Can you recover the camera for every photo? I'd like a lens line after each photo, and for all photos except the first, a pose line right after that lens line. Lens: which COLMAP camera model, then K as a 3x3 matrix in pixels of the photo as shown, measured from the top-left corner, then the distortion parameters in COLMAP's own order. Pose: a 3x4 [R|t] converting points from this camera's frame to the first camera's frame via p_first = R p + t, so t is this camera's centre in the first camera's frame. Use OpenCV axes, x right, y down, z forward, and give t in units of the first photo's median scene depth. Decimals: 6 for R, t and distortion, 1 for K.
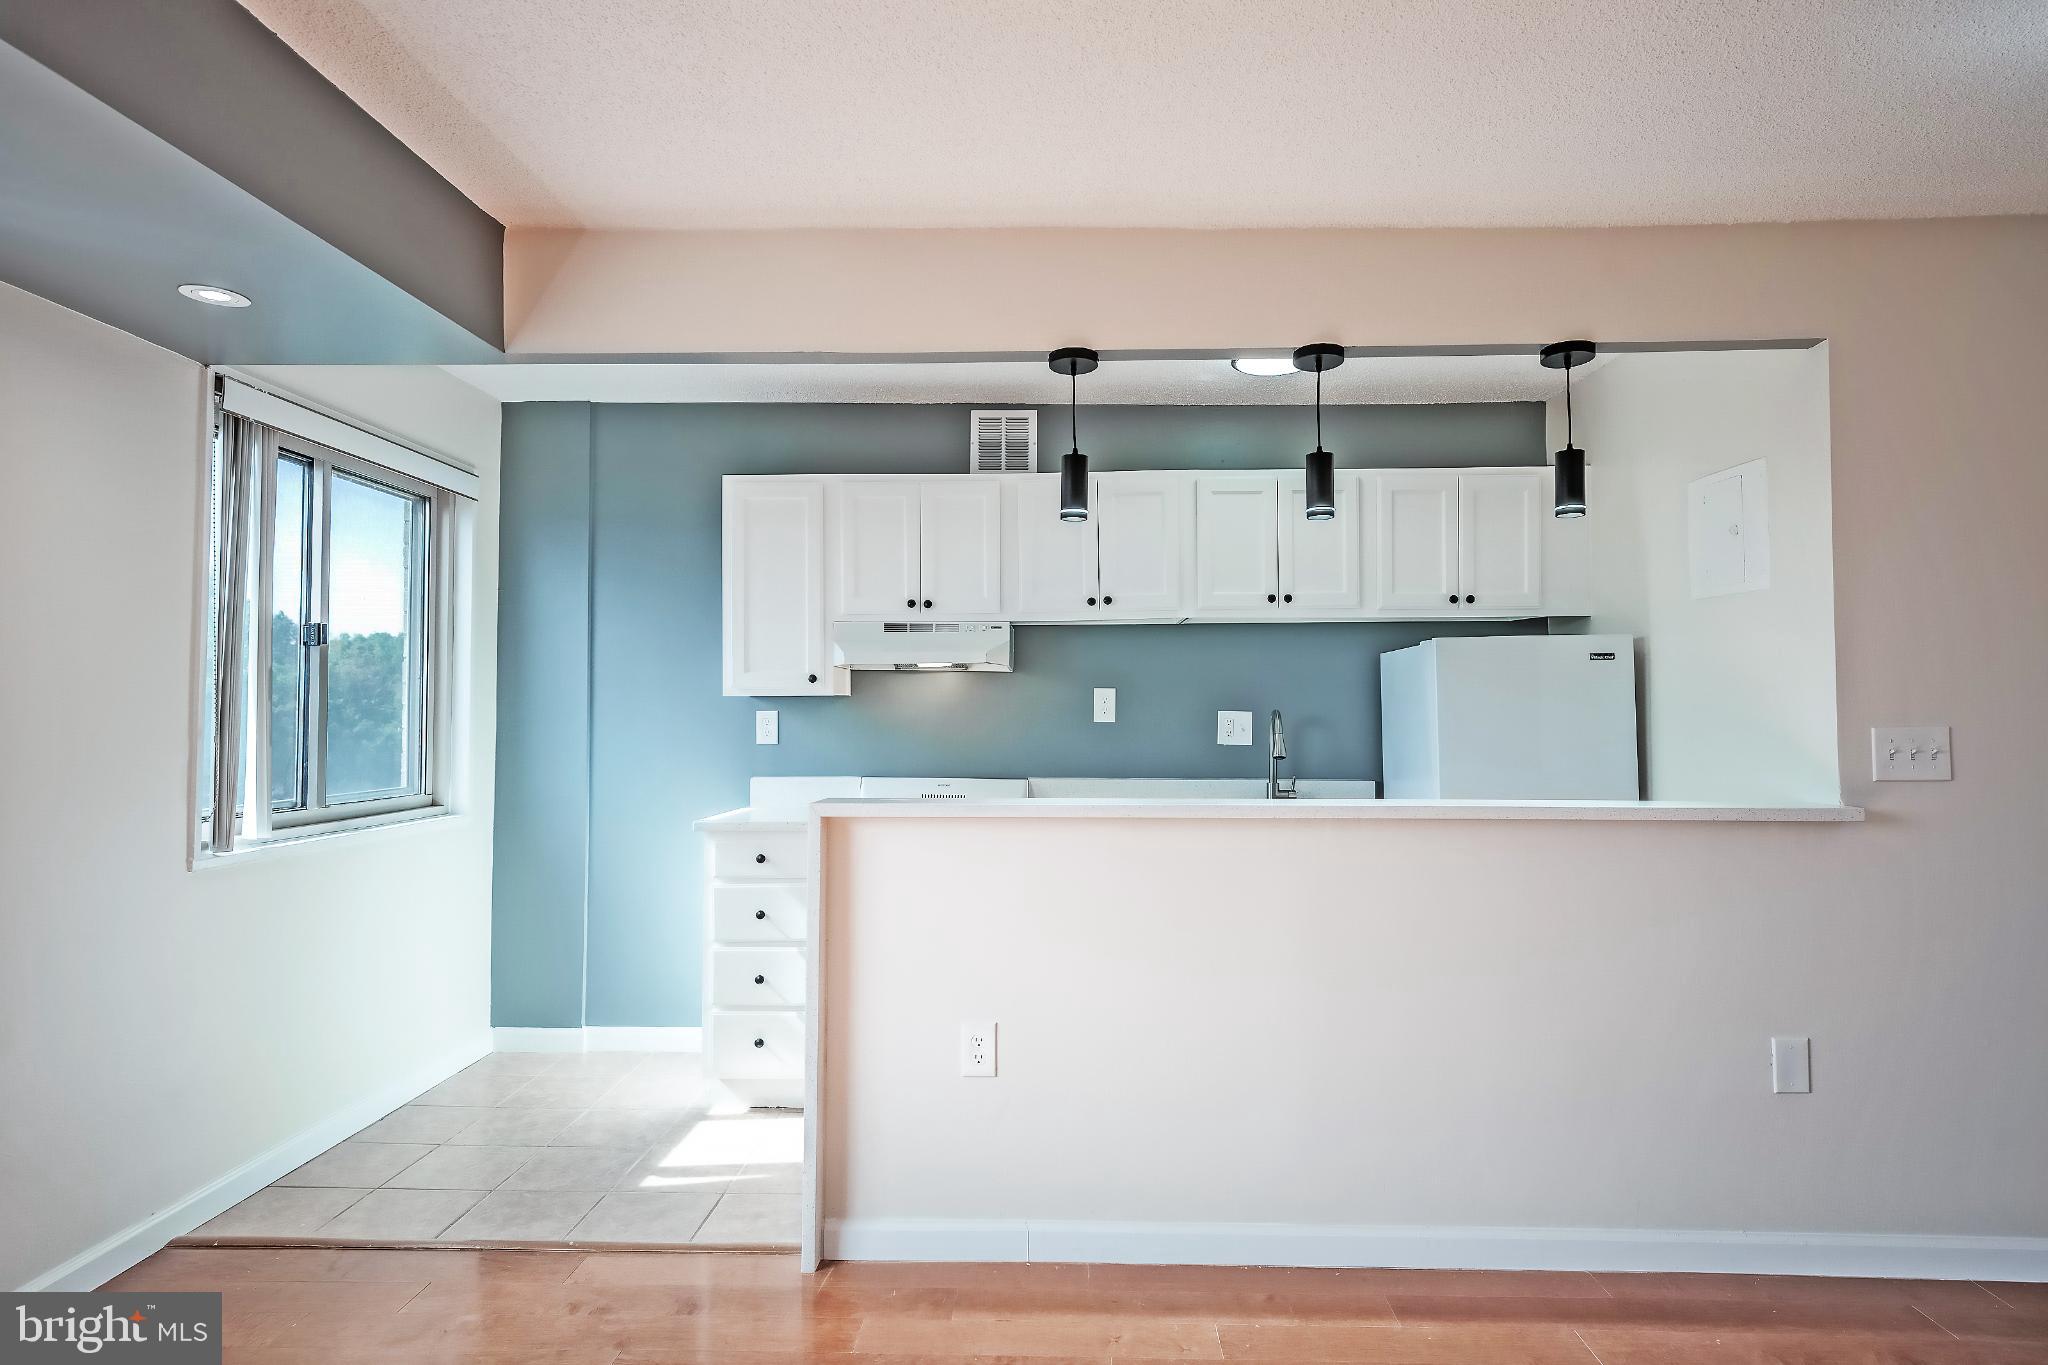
lens RADIAL K [[1141.2, 0, 1042.2], [0, 1141.2, 678.2], [0, 0, 1]] dist [0.015474, 0.000224]
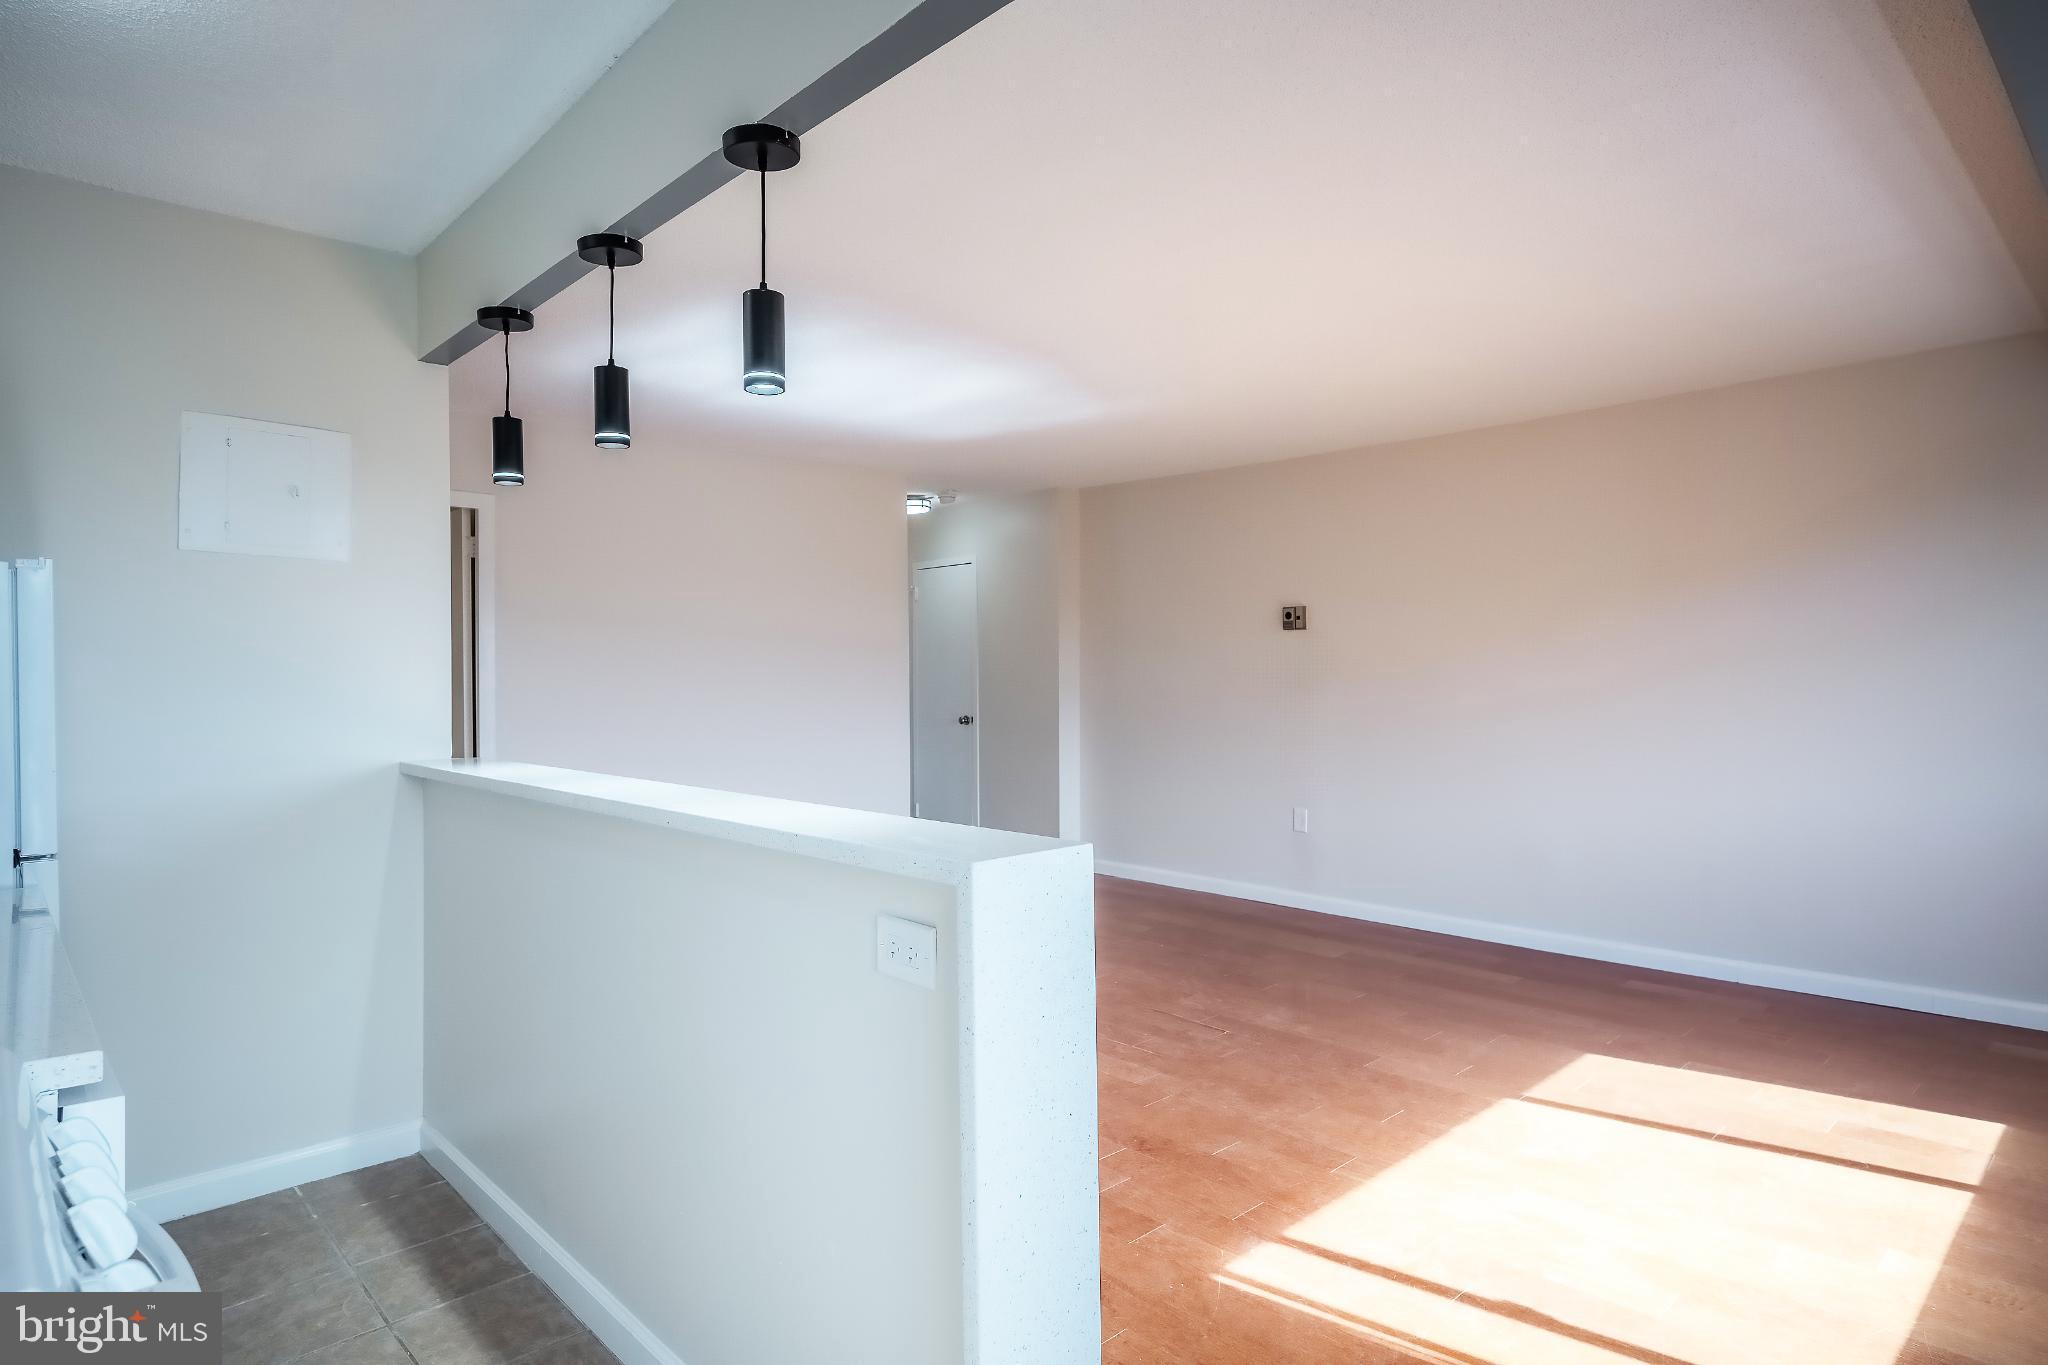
lens RADIAL K [[1134.9, 0, 1020.6], [0, 1134.9, 682.1], [0, 0, 1]] dist [-0.002168, 0.000164]
pose [[-0.701827, 0.001930, 0.712345, -0.382704], [-0.016025, 0.999700, -0.018498, 0.029043], [-0.712167, -0.024398, -0.701586, 0.947119]]
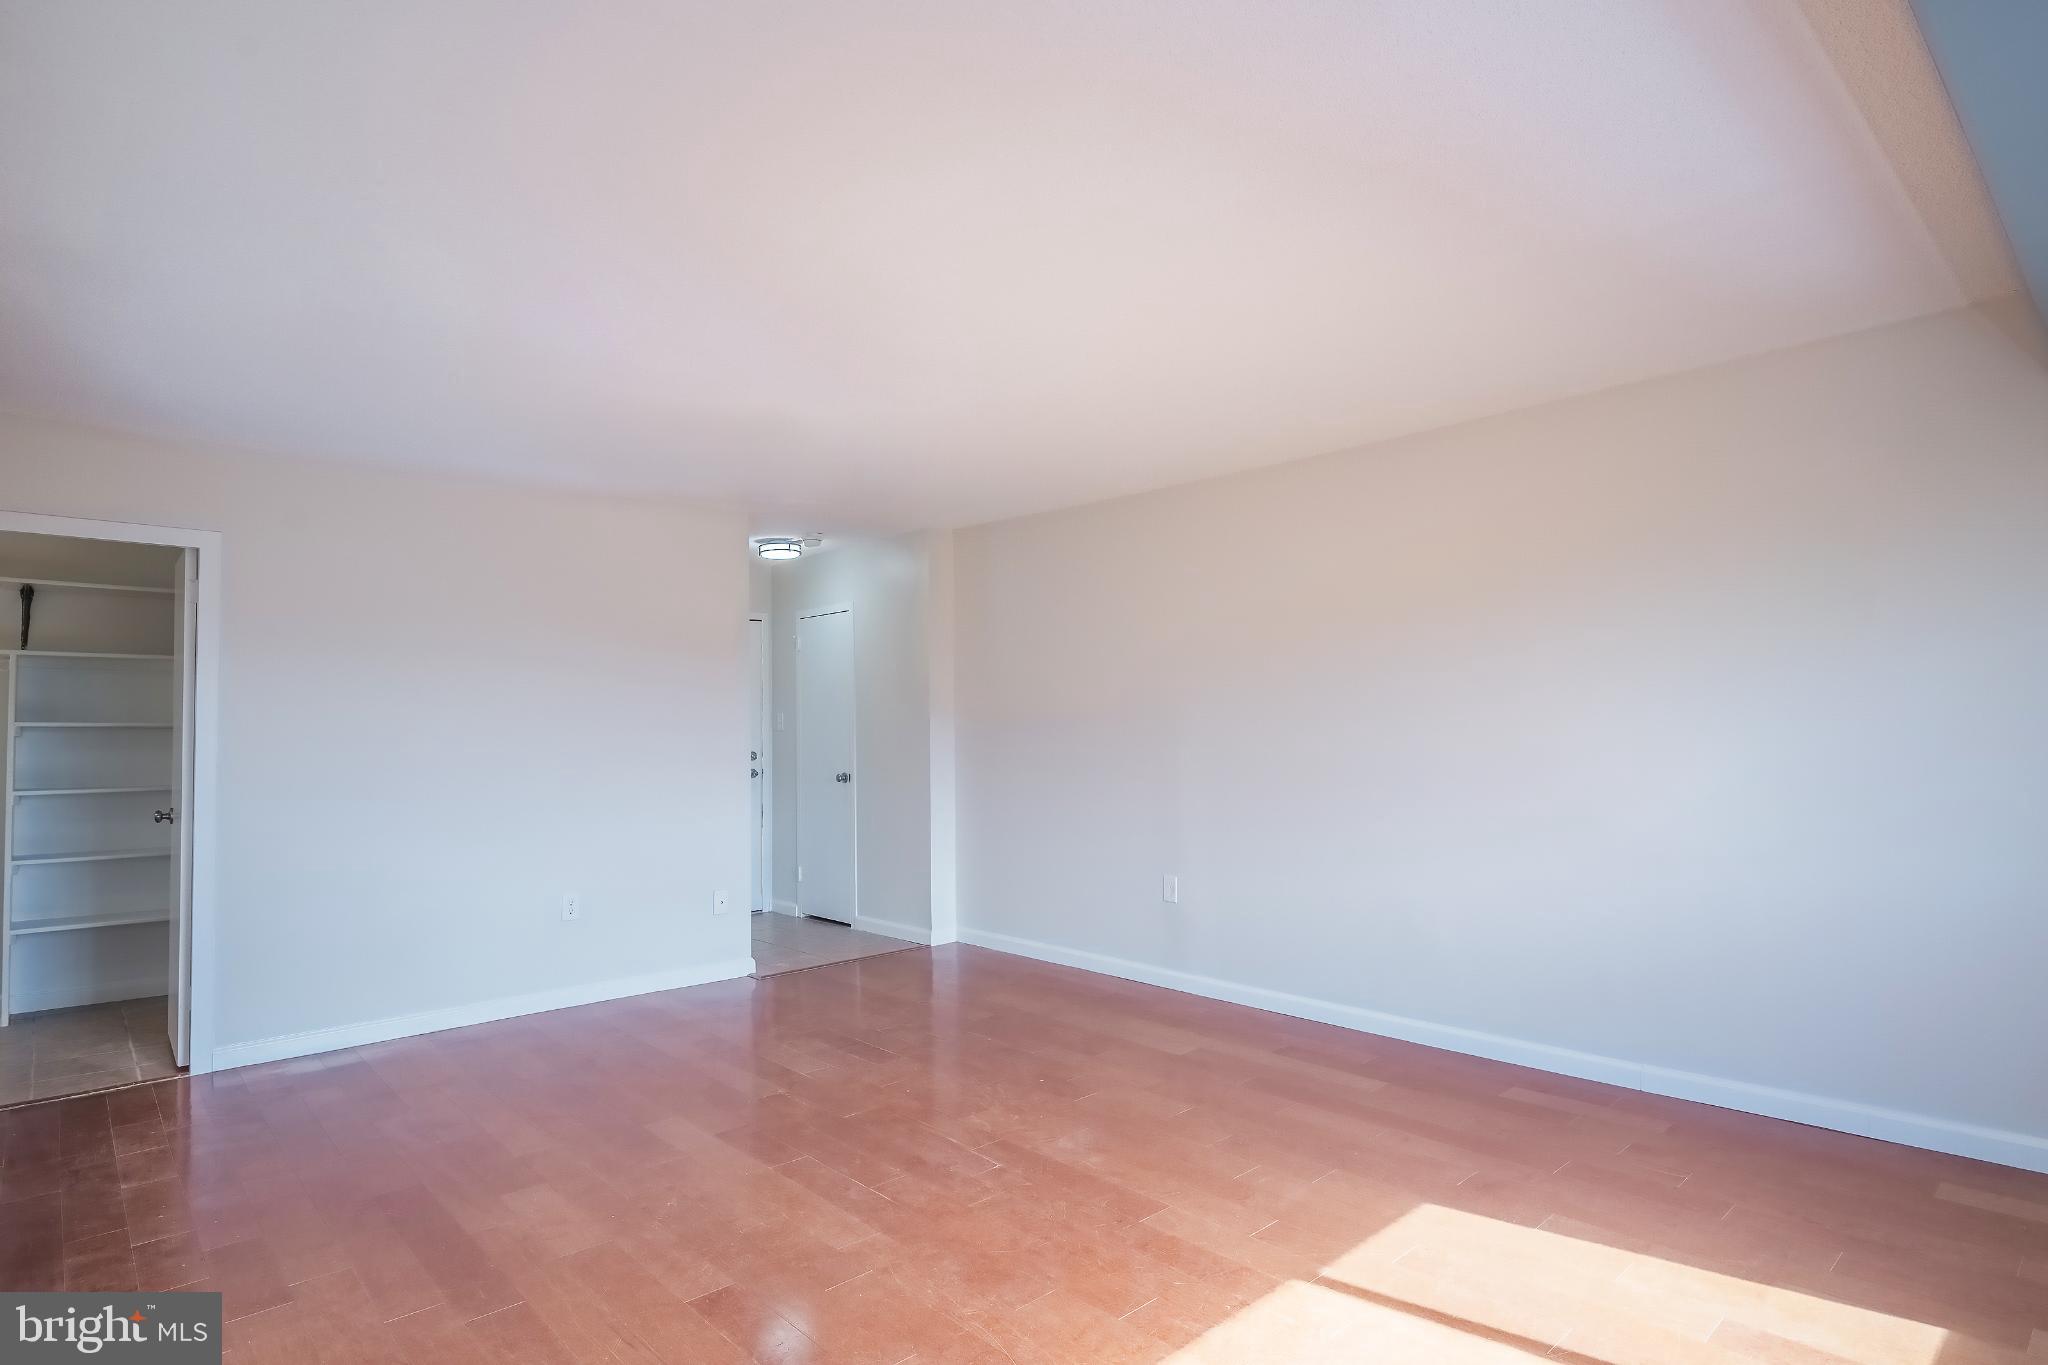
lens RADIAL K [[1077.9, 0, 1022.2], [0, 1077.9, 673.8], [0, 0, 1]] dist [0.000014, -0.000884]
pose [[-0.693172, 0.047419, 0.719211, -0.386047], [-0.008744, 0.997207, -0.074174, 0.019051], [-0.720719, -0.057704, -0.690821, 0.646712]]
